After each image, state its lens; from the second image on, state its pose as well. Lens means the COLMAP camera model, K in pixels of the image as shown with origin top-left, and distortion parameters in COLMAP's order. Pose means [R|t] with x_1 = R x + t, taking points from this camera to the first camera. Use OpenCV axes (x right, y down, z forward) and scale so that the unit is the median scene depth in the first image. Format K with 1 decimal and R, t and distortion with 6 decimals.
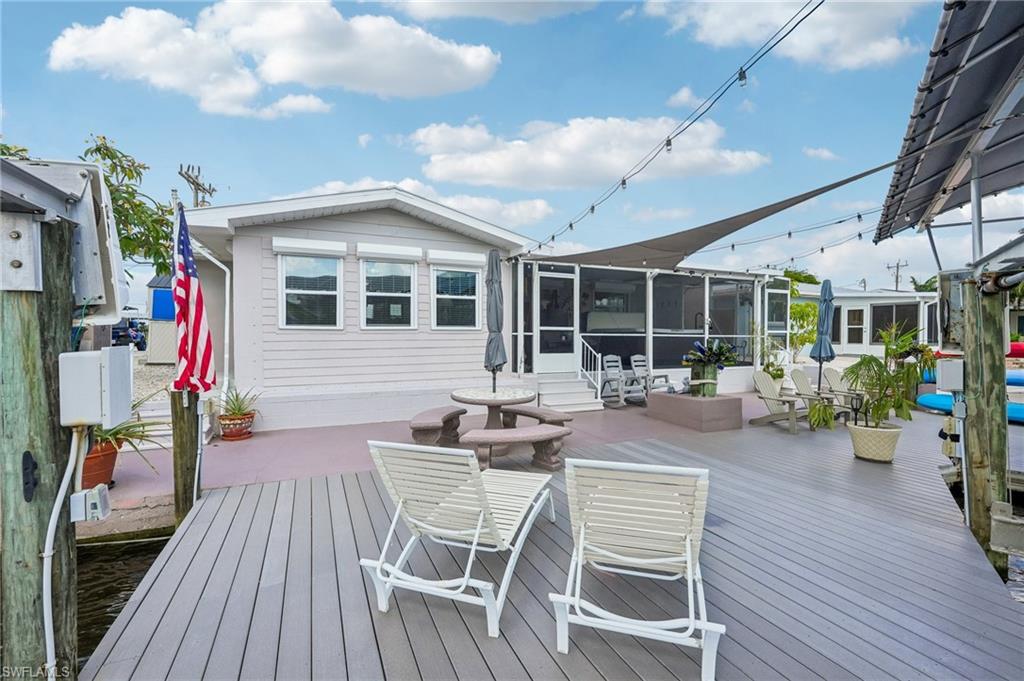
lens RADIAL K [[448.2, 0, 517.1], [0, 448.2, 338.4], [0, 0, 1]] dist [-0.011929, 0.005899]
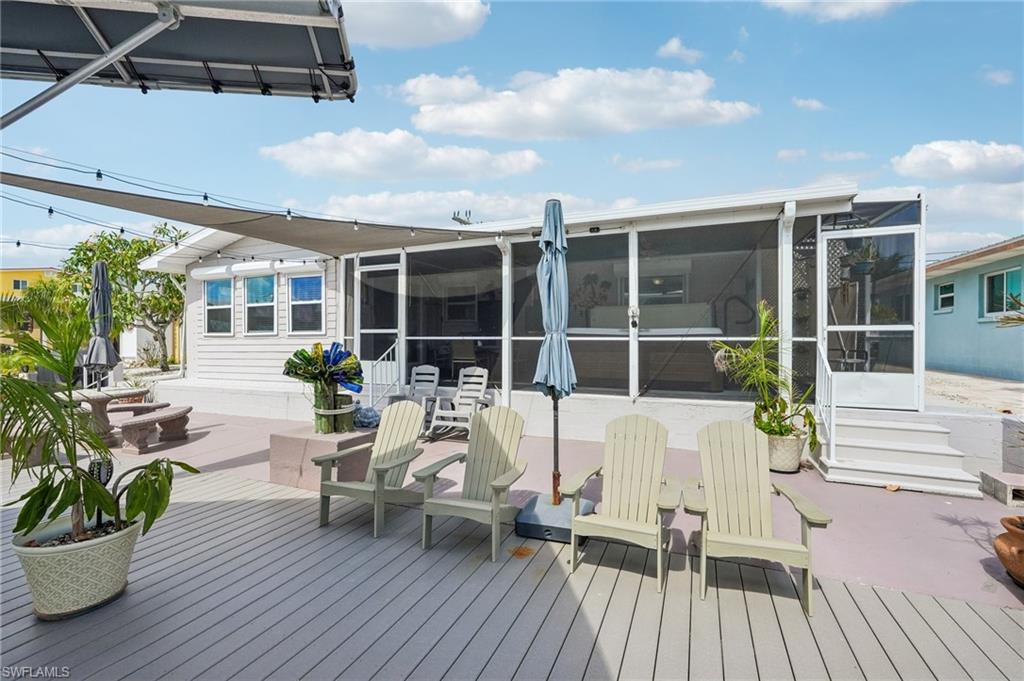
lens RADIAL K [[448.2, 0, 511.0], [0, 448.2, 344.0], [0, 0, 1]] dist [-0.011929, 0.005899]
pose [[0.672767, 0.004514, -0.739840, 0.890225], [-0.000639, 0.999985, 0.005521, -0.003128], [0.739854, -0.003242, 0.672760, 0.628111]]
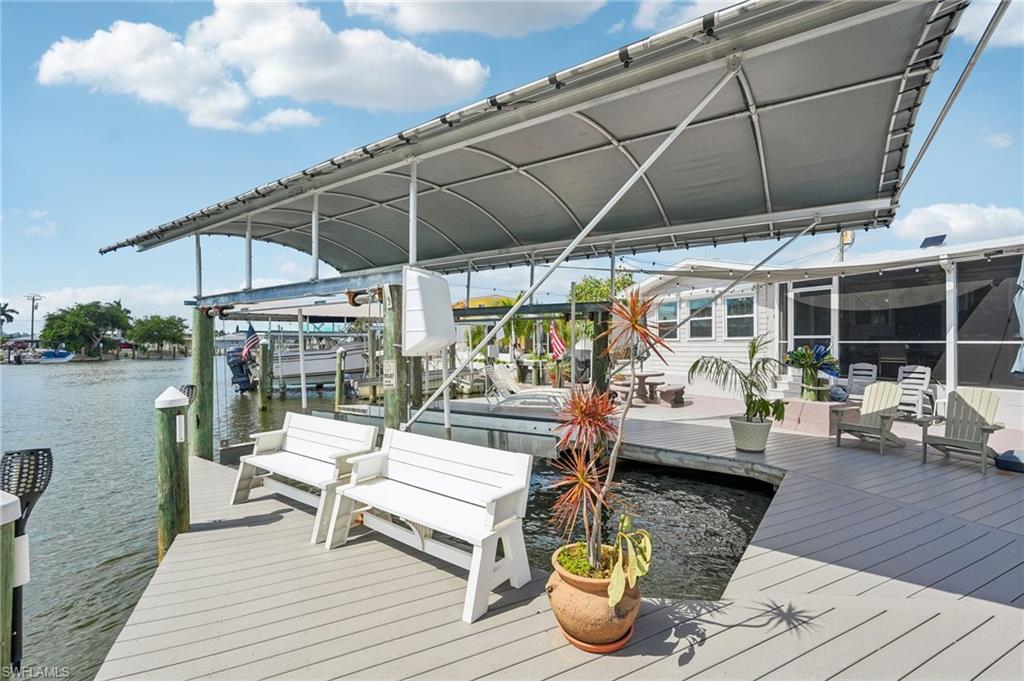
lens RADIAL K [[448.2, 0, 511.7], [0, 448.2, 340.8], [0, 0, 1]] dist [-0.011929, 0.005899]
pose [[0.042364, -0.007007, -0.999078, 1.183373], [-0.001813, 0.999973, -0.007090, -0.003534], [0.999101, 0.002112, 0.042351, 0.211625]]
